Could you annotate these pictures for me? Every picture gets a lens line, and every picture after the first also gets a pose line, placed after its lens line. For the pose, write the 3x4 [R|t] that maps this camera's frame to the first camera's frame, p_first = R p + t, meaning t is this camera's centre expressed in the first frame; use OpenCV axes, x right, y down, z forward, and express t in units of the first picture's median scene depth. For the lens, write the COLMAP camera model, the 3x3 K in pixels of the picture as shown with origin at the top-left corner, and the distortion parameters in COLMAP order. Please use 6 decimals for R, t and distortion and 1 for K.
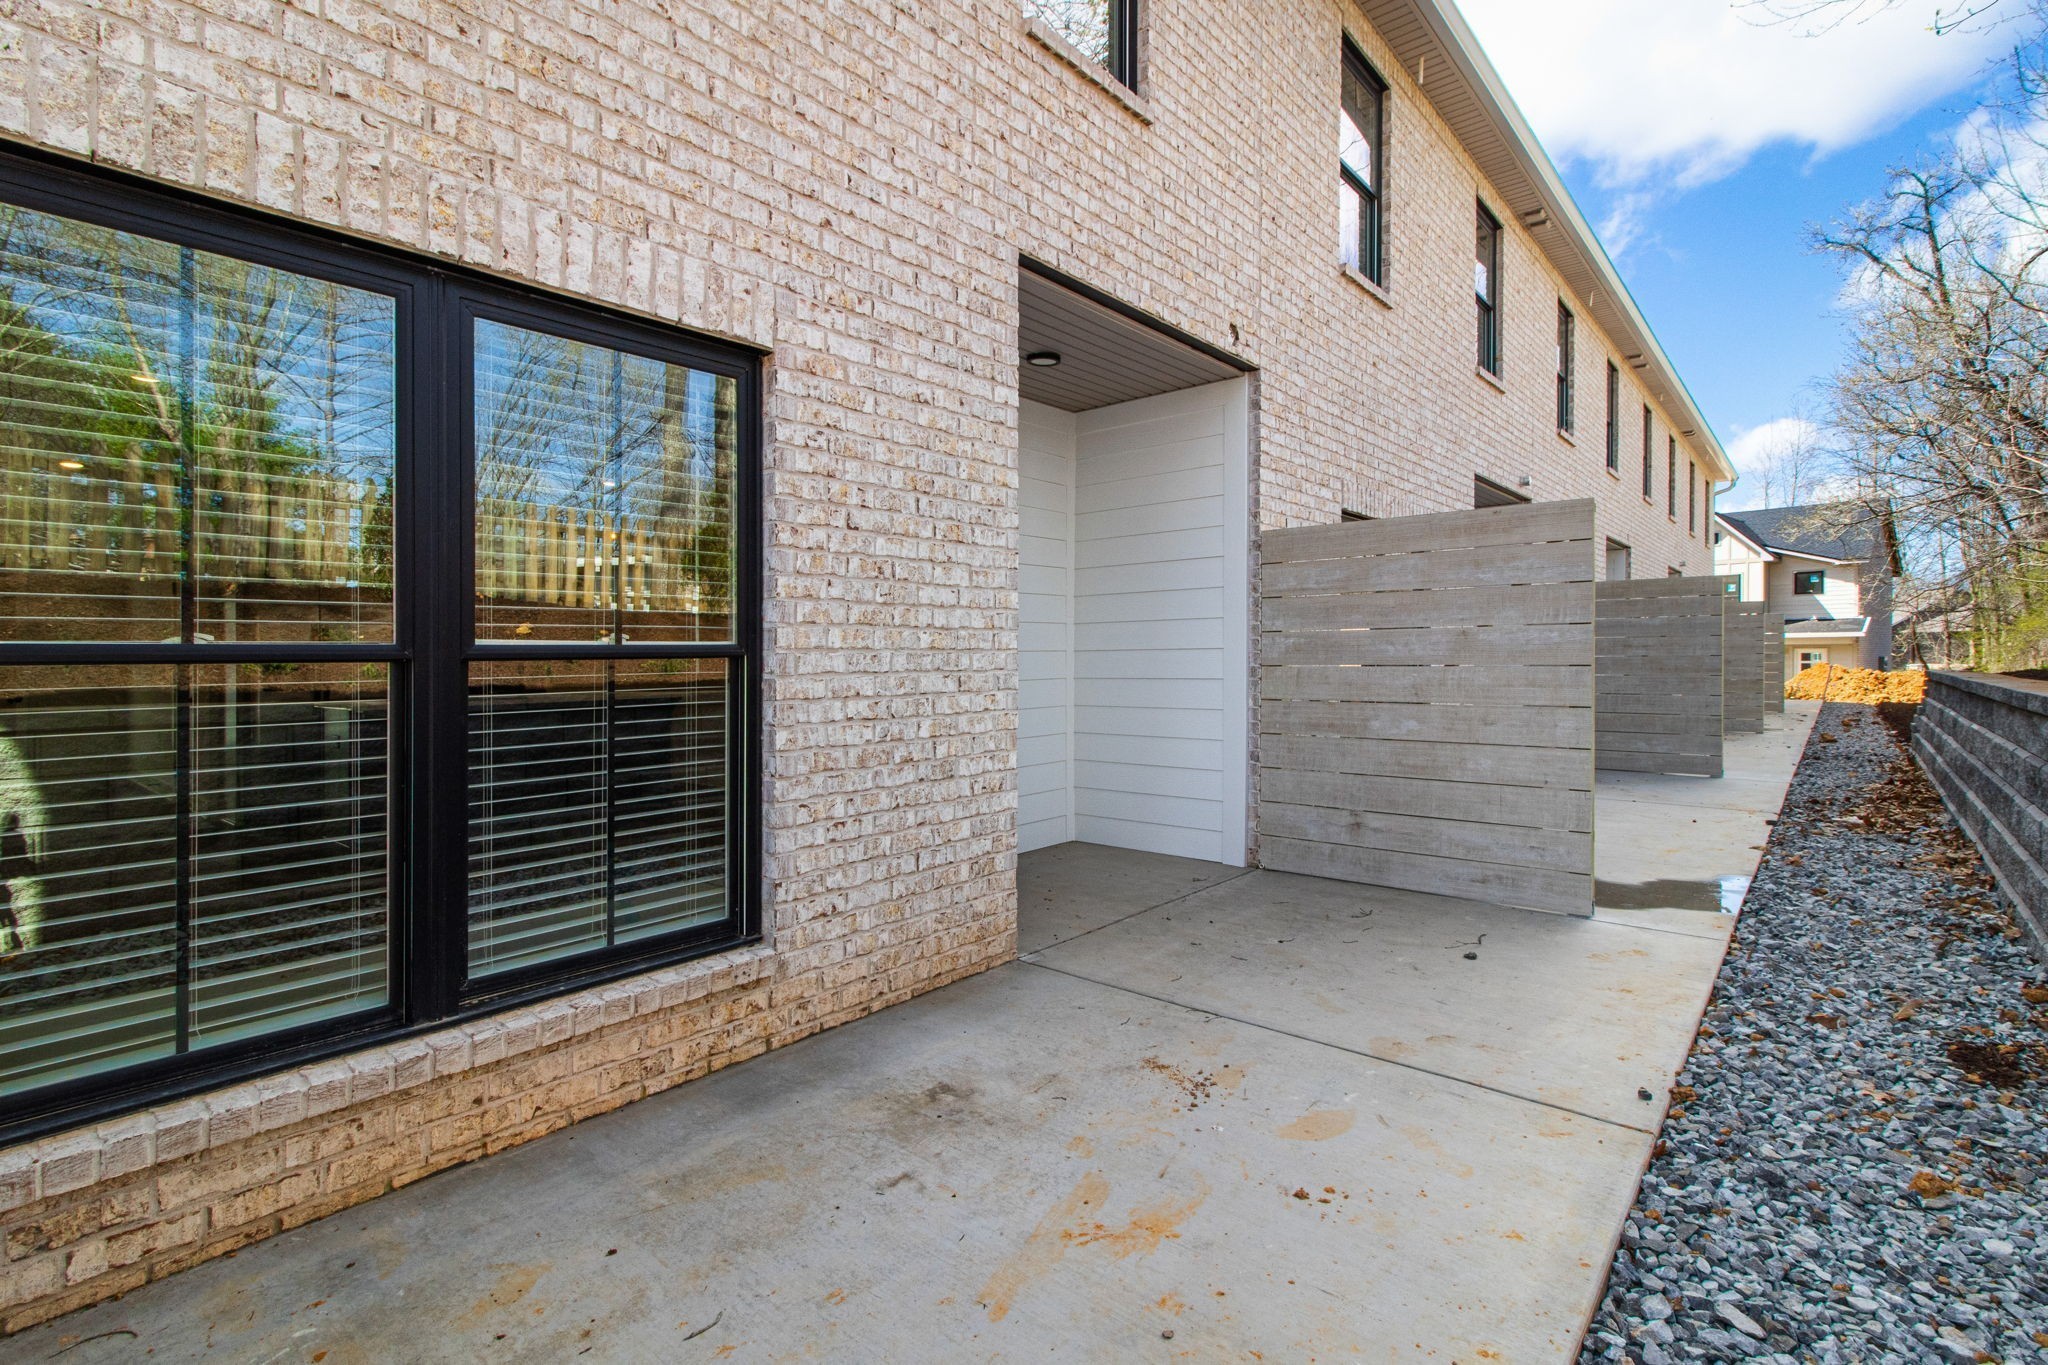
lens RADIAL K [[964.0, 0, 1019.7], [0, 964.0, 638.1], [0, 0, 1]] dist [-0.000133, 0.000238]
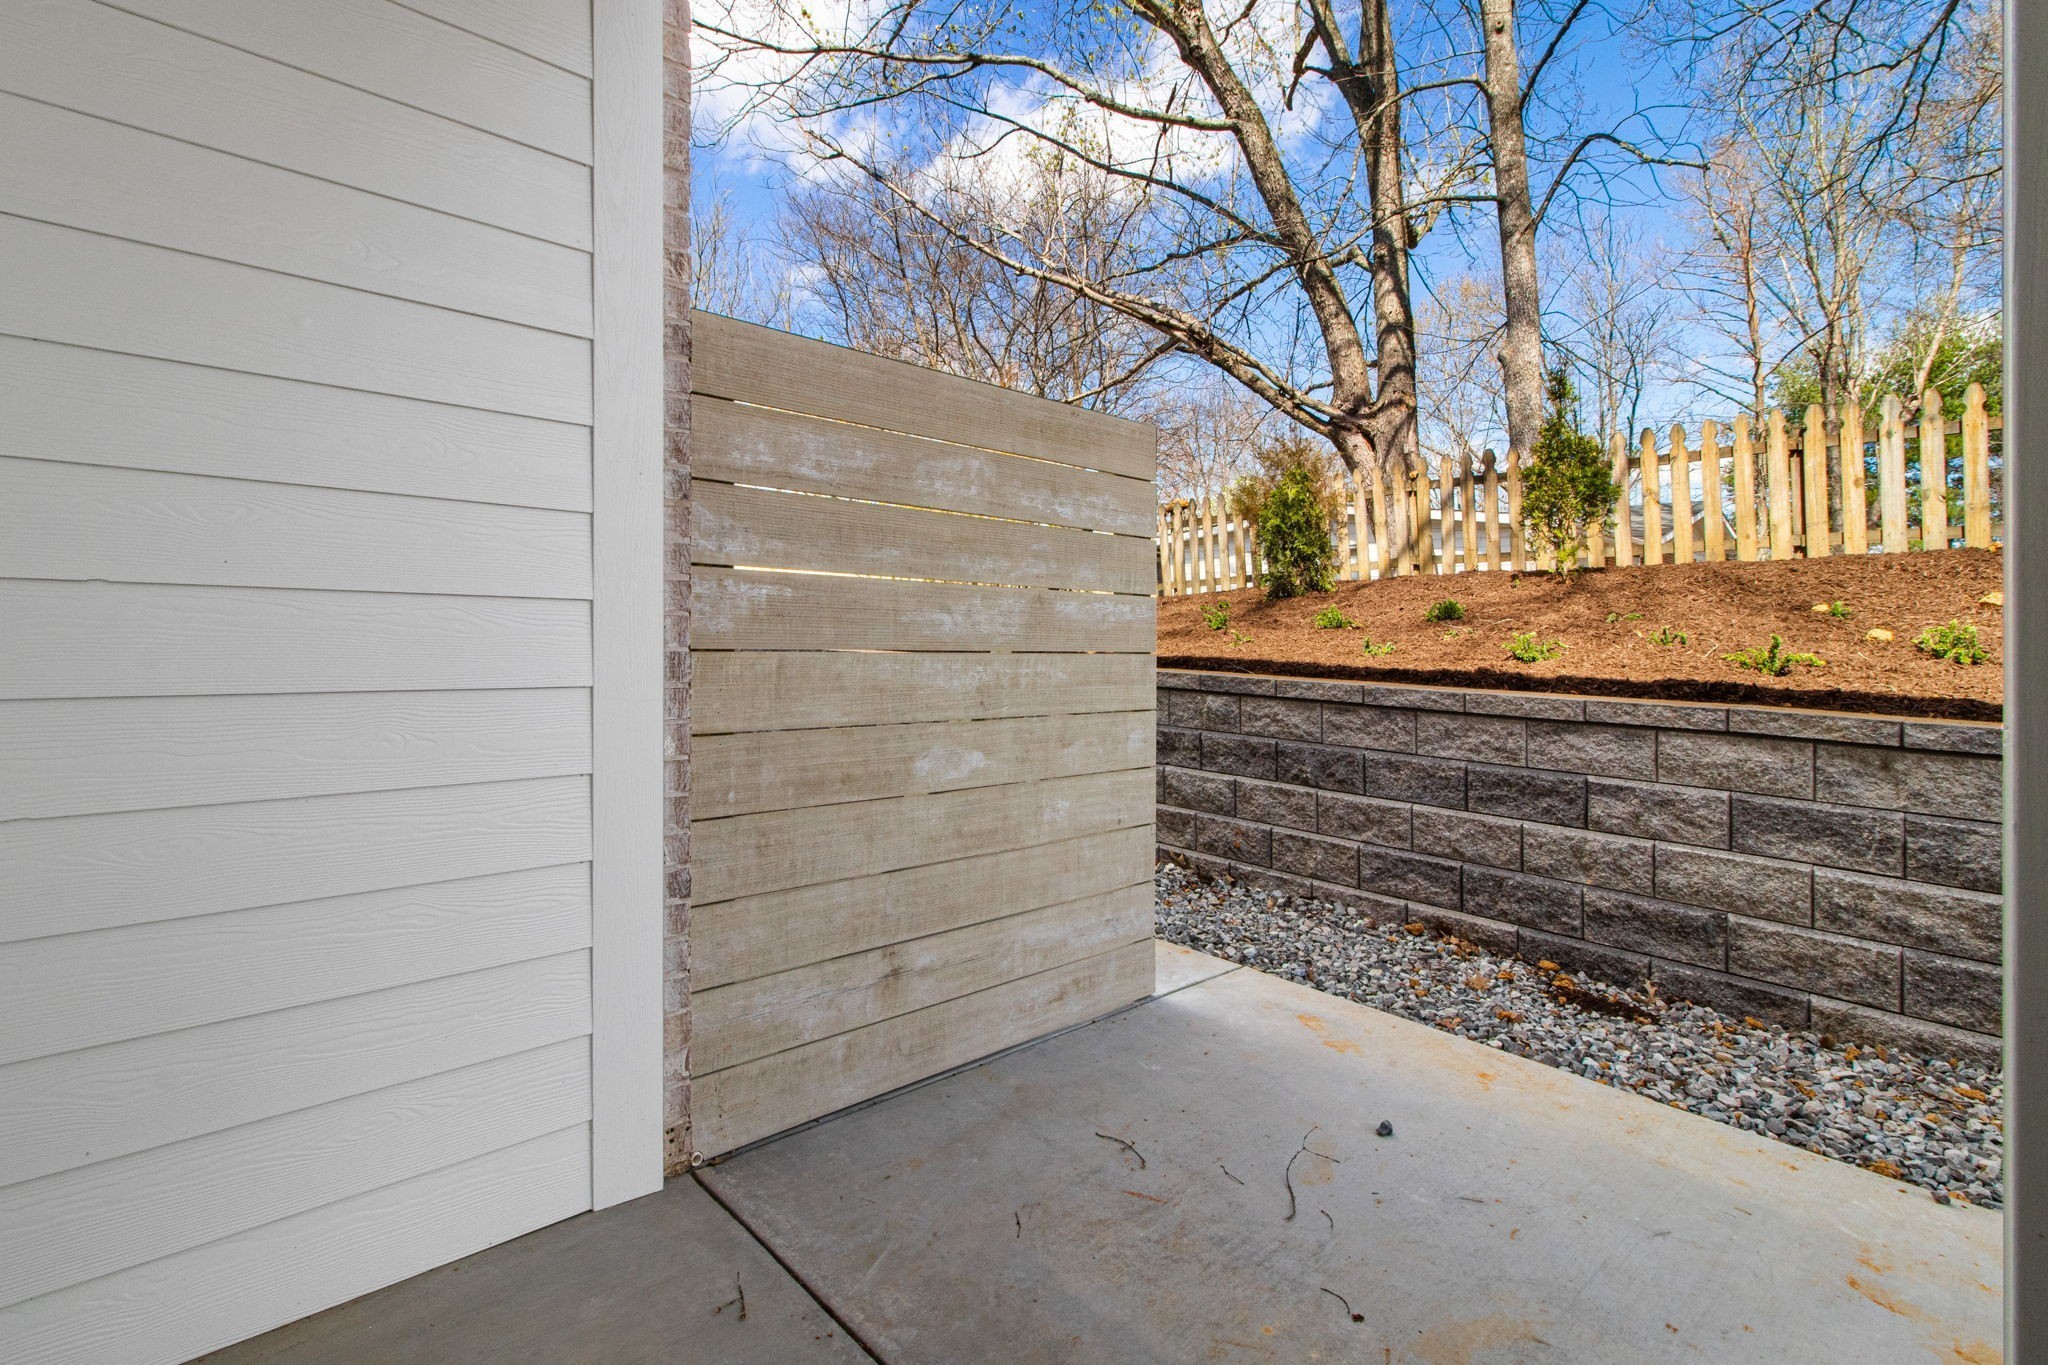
lens RADIAL K [[964.0, 0, 1019.7], [0, 964.0, 638.1], [0, 0, 1]] dist [-0.000133, 0.000238]
pose [[0.120384, 0.005794, 0.992710, -0.133760], [-0.046380, 0.998924, -0.000206, 0.018870], [-0.991643, -0.046017, 0.120523, 0.881444]]
